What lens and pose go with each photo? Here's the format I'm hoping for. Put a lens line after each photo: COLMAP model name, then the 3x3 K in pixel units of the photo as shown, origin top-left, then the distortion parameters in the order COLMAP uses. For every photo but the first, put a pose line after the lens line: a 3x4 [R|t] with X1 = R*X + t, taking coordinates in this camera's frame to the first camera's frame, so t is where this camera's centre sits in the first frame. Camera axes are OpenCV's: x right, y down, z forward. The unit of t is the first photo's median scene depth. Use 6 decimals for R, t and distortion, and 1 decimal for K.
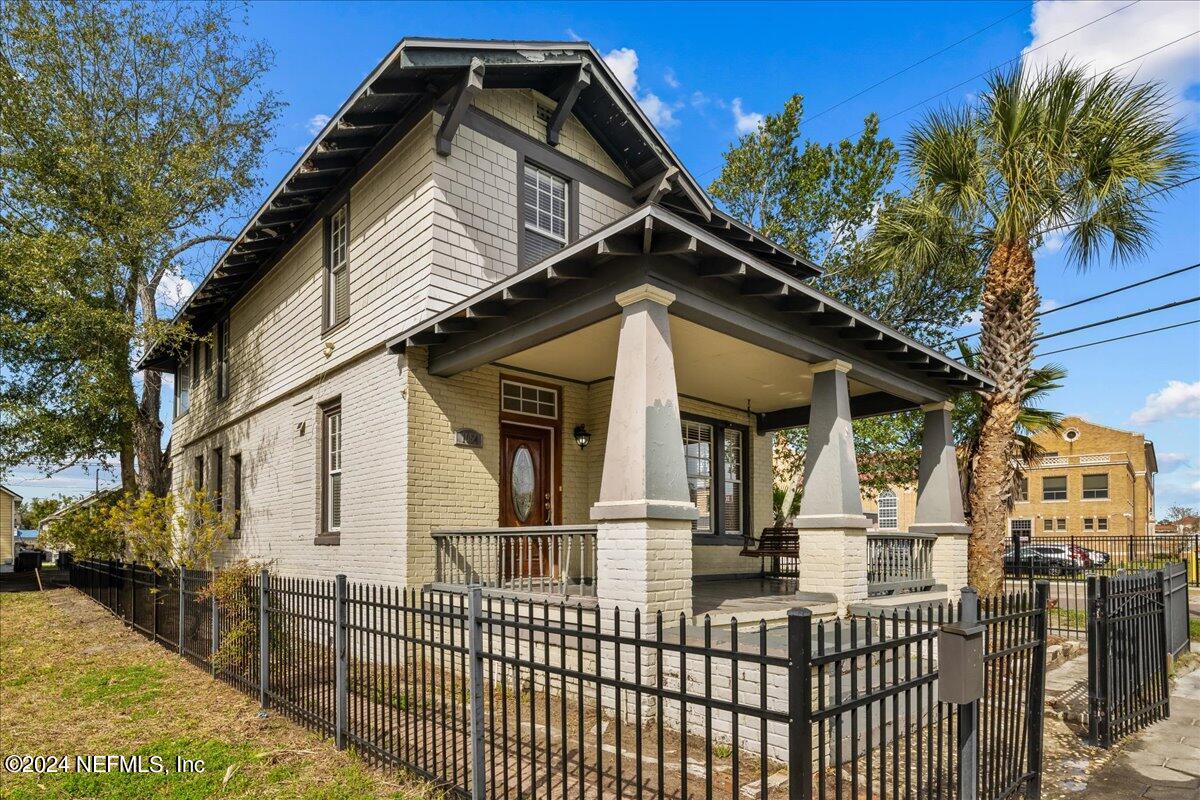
lens RADIAL K [[674.5, 0, 602.7], [0, 674.5, 456.6], [0, 0, 1]] dist [-0.001638, -0.000370]
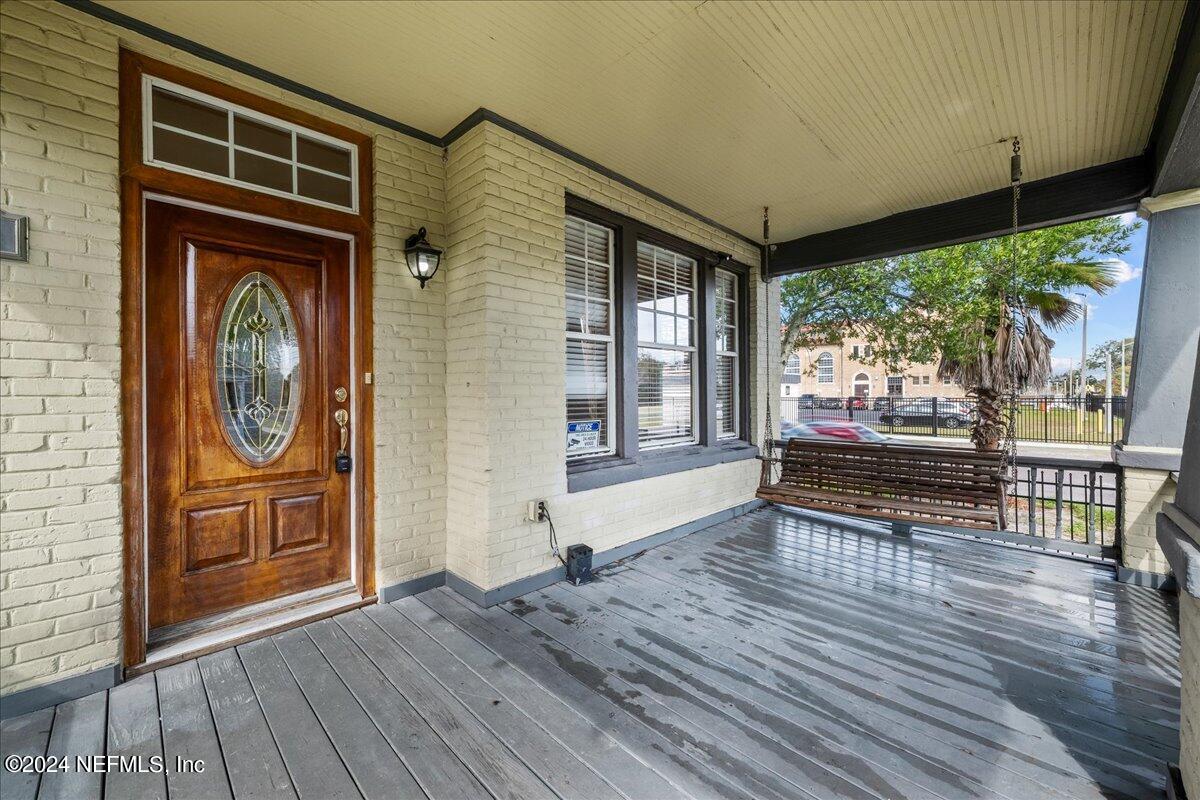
lens RADIAL K [[479.3, 0, 600.7], [0, 479.3, 374.9], [0, 0, 1]] dist [-0.000899, -0.000089]
pose [[0.999036, -0.006431, 0.043422, 0.071318], [0.002382, 0.995694, 0.092675, 0.017830], [-0.043831, -0.092483, 0.994749, 0.683293]]
